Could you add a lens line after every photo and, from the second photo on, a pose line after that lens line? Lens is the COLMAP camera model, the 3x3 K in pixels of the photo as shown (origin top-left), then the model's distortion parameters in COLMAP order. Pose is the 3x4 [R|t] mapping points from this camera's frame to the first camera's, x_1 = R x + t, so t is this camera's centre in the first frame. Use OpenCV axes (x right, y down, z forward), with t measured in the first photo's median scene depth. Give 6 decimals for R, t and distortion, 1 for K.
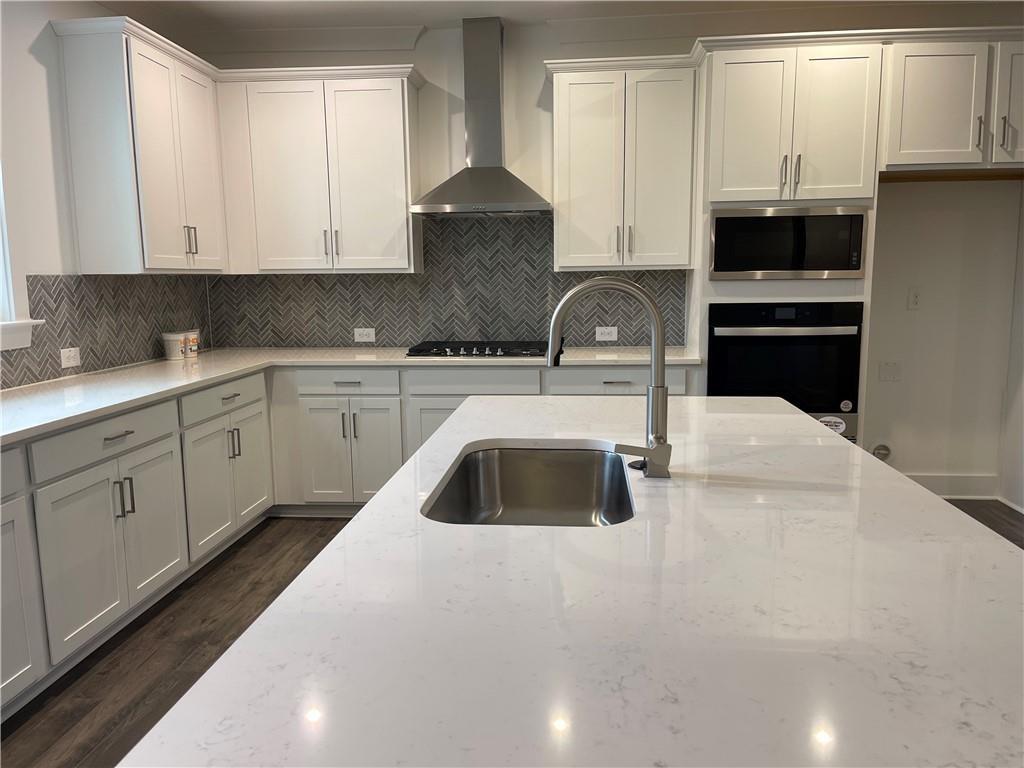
lens RADIAL K [[774.3, 0, 528.9], [0, 774.3, 395.2], [0, 0, 1]] dist [0.064401, -0.076877]
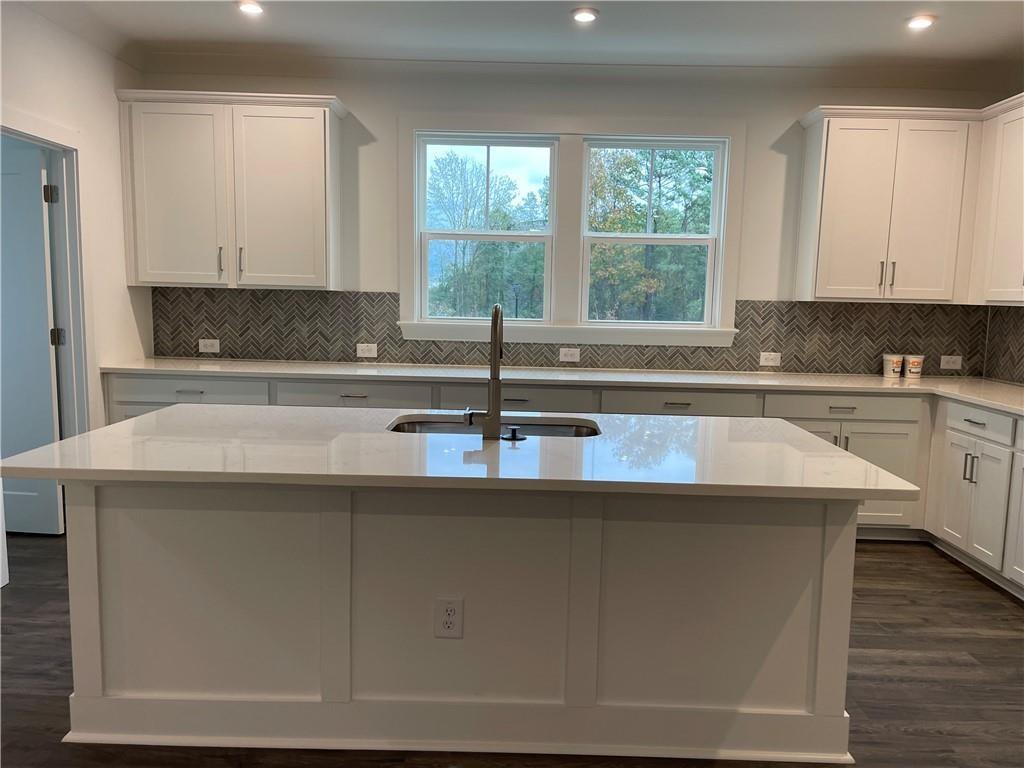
lens RADIAL K [[774.3, 0, 532.6], [0, 774.3, 393.8], [0, 0, 1]] dist [0.064401, -0.076877]
pose [[0.079277, 0.135325, -0.987625, 0.655668], [-0.176013, 0.977077, 0.119751, -0.068360], [0.981190, 0.164341, 0.101279, 0.385658]]
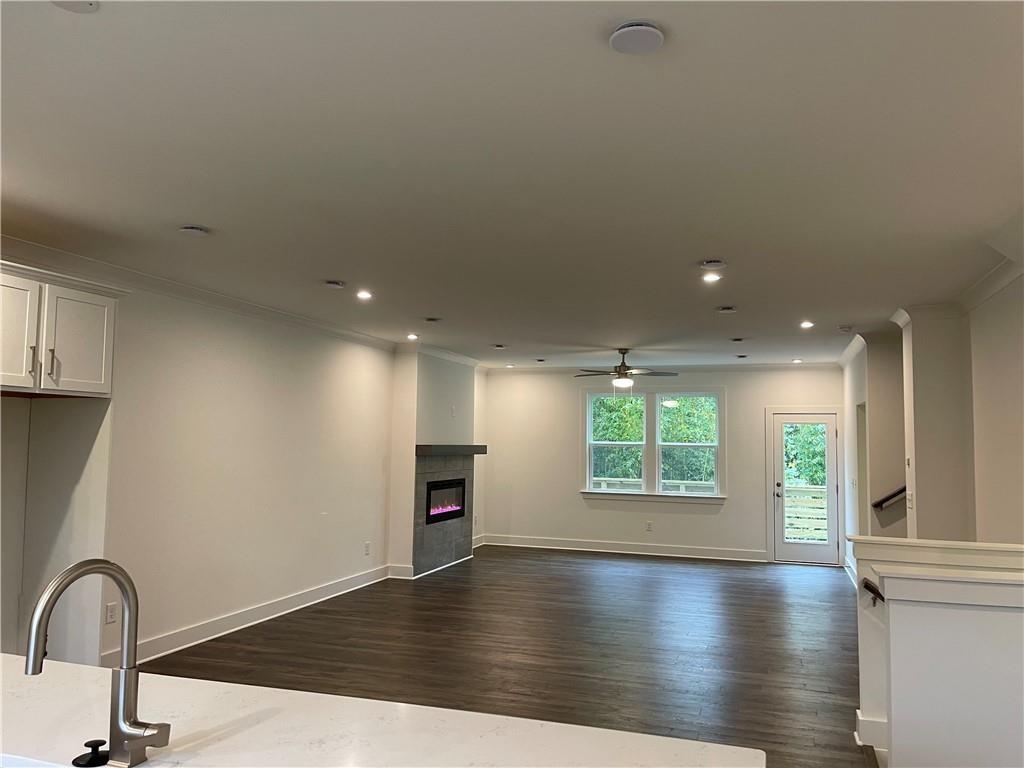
lens RADIAL K [[774.3, 0, 522.7], [0, 774.3, 389.0], [0, 0, 1]] dist [0.064401, -0.076877]
pose [[0.228506, 0.083813, 0.969928, -0.271453], [0.141185, 0.982902, -0.118196, -0.064953], [-0.963251, 0.163948, 0.212766, 0.114306]]
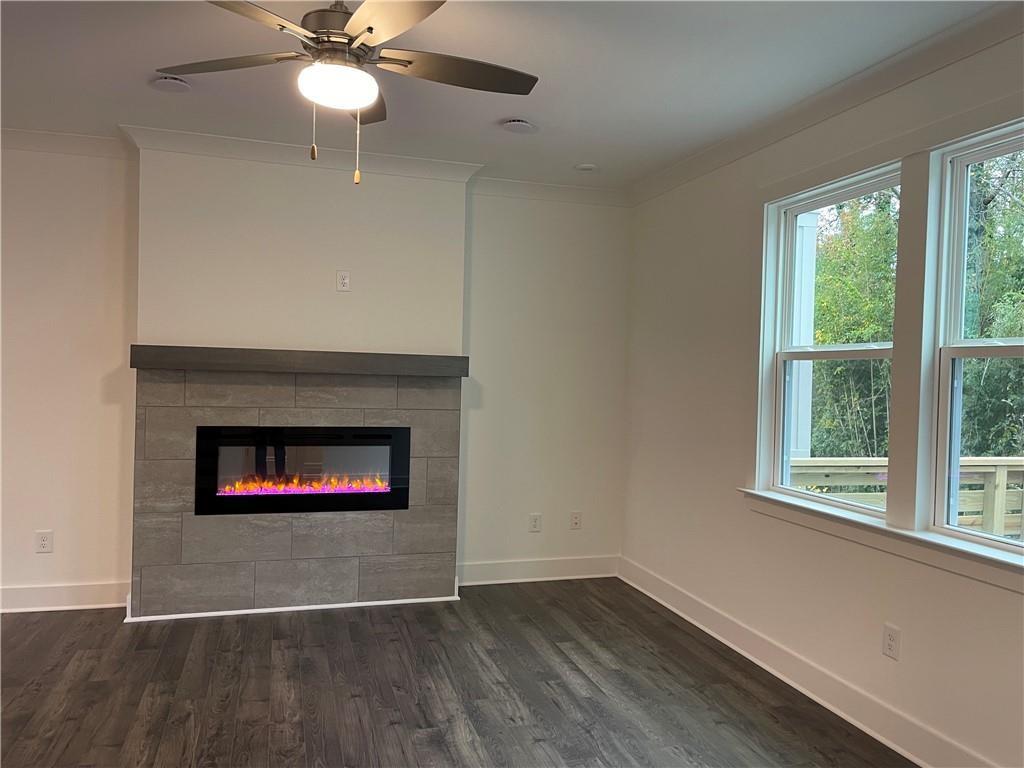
lens RADIAL K [[774.3, 0, 515.3], [0, 774.3, 390.4], [0, 0, 1]] dist [0.064401, -0.076877]
pose [[0.929077, 0.029586, 0.368700, 1.879711], [0.018844, 0.991715, -0.127066, -0.008268], [-0.369405, 0.125002, 0.920823, -0.255300]]
